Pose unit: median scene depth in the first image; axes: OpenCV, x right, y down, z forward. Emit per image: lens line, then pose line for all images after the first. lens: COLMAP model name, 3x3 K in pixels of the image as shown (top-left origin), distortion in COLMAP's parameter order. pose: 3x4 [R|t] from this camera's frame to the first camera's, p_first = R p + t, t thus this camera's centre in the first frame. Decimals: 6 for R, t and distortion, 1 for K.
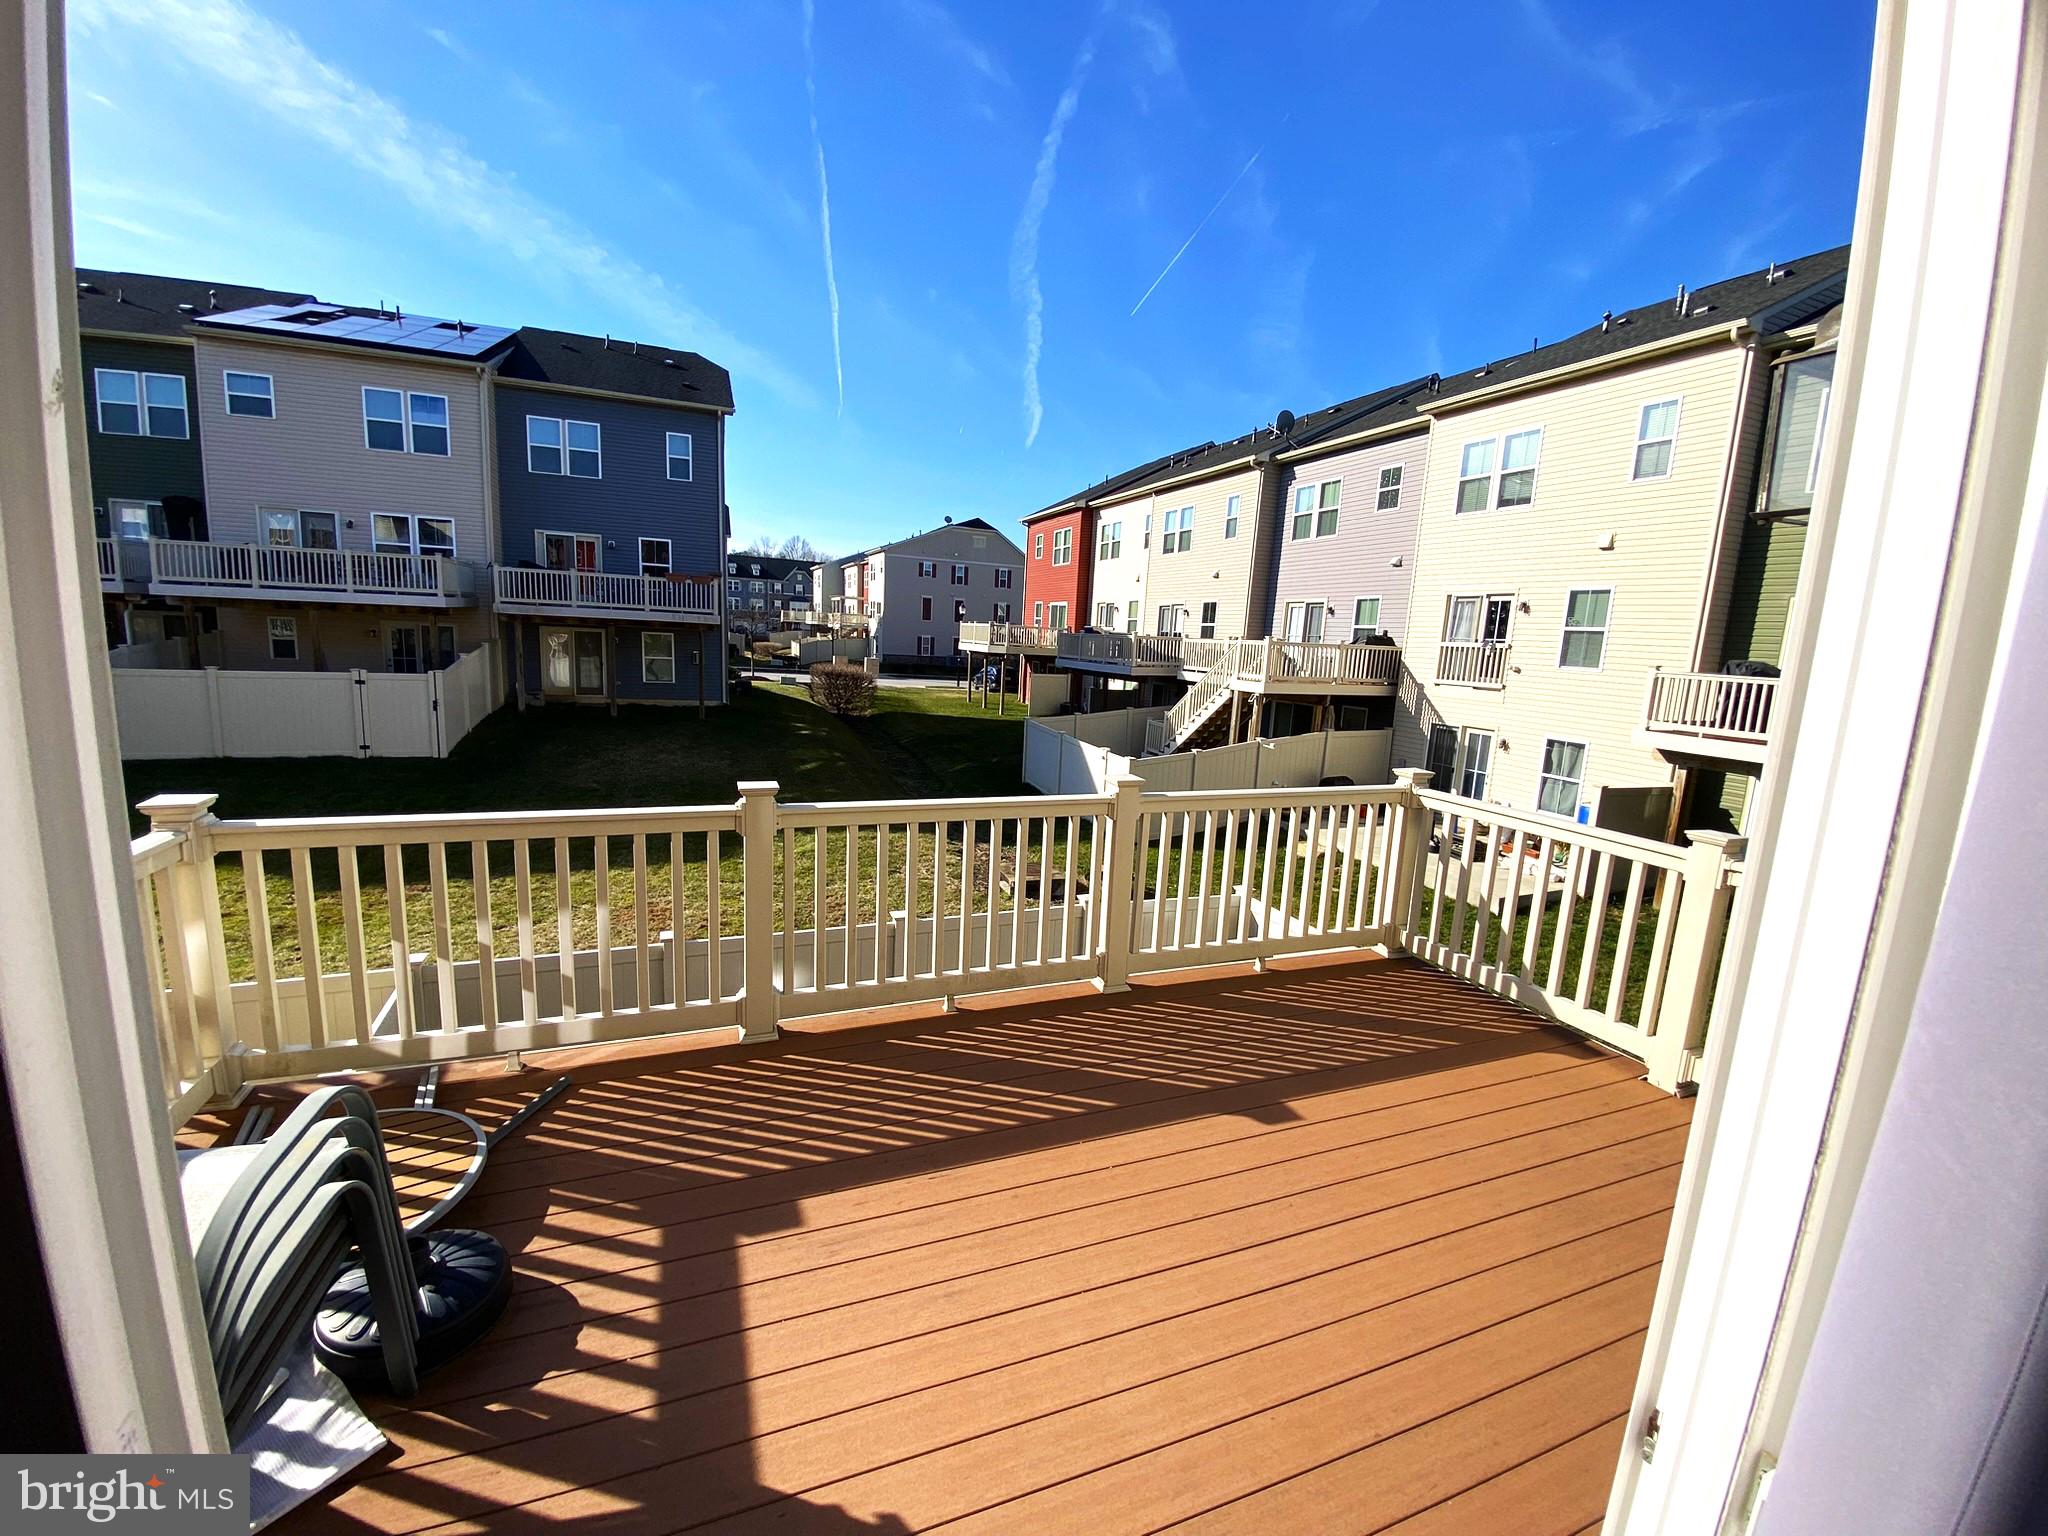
lens RADIAL K [[827.2, 0, 1044.9], [0, 827.2, 782.9], [0, 0, 1]] dist [0.004359, -0.008867]
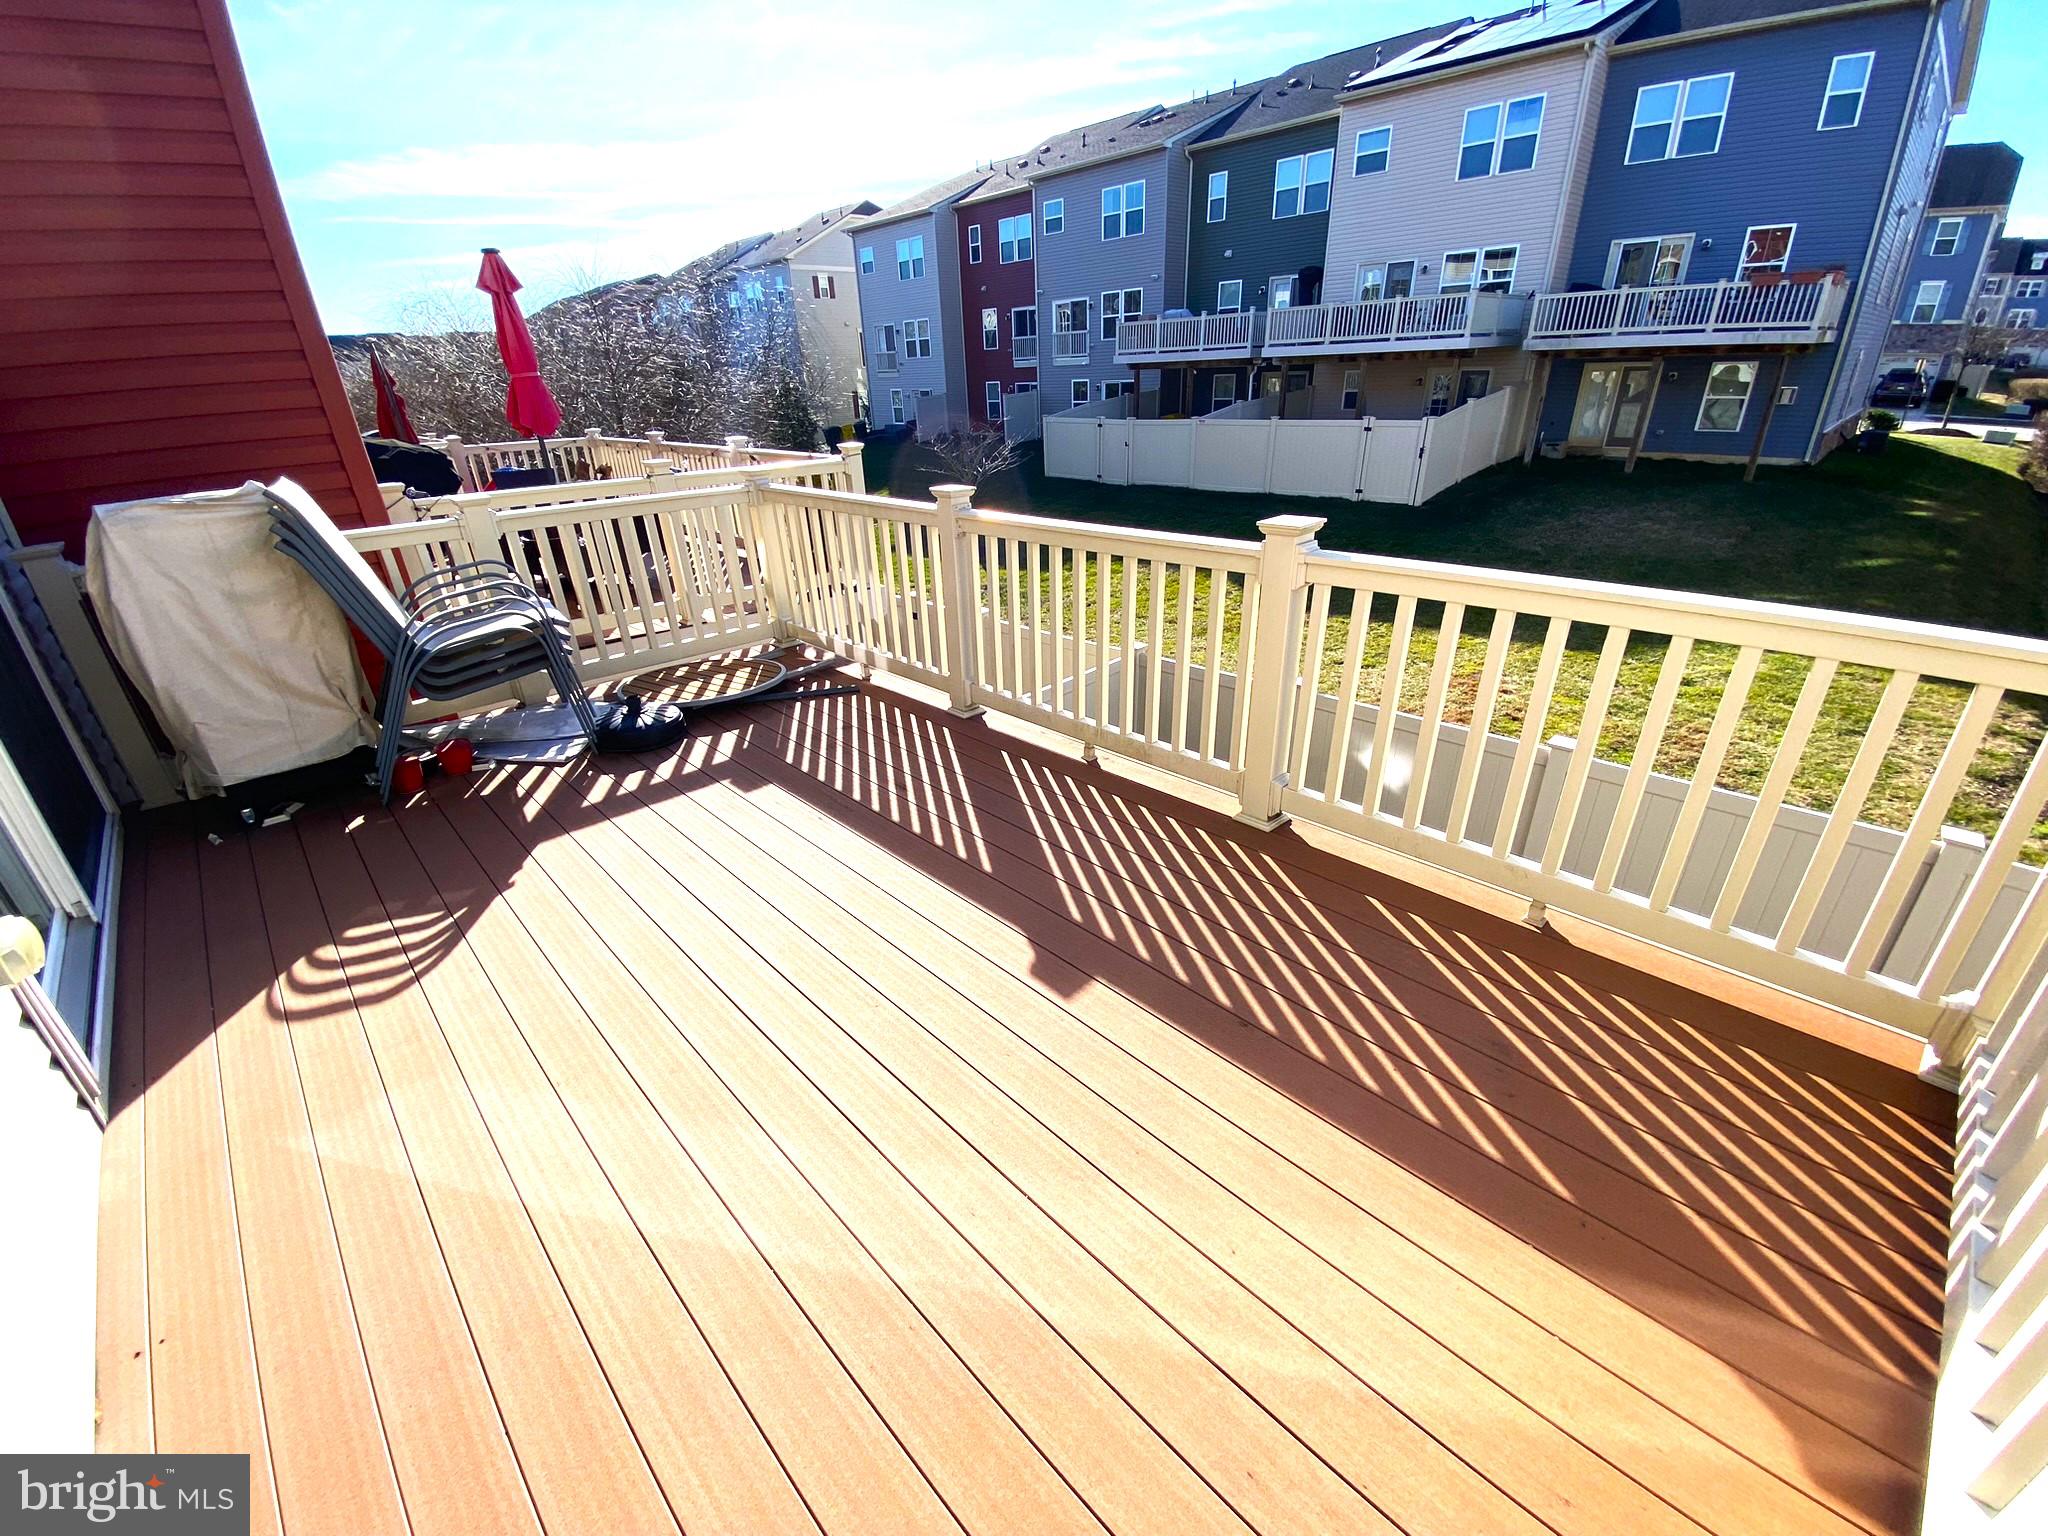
lens RADIAL K [[827.2, 0, 978.4], [0, 827.2, 770.2], [0, 0, 1]] dist [0.004359, -0.008867]
pose [[0.363429, 0.349325, -0.863650, 0.082709], [-0.112236, 0.936704, 0.331645, -0.001776], [0.924836, -0.023596, 0.379632, 0.063851]]
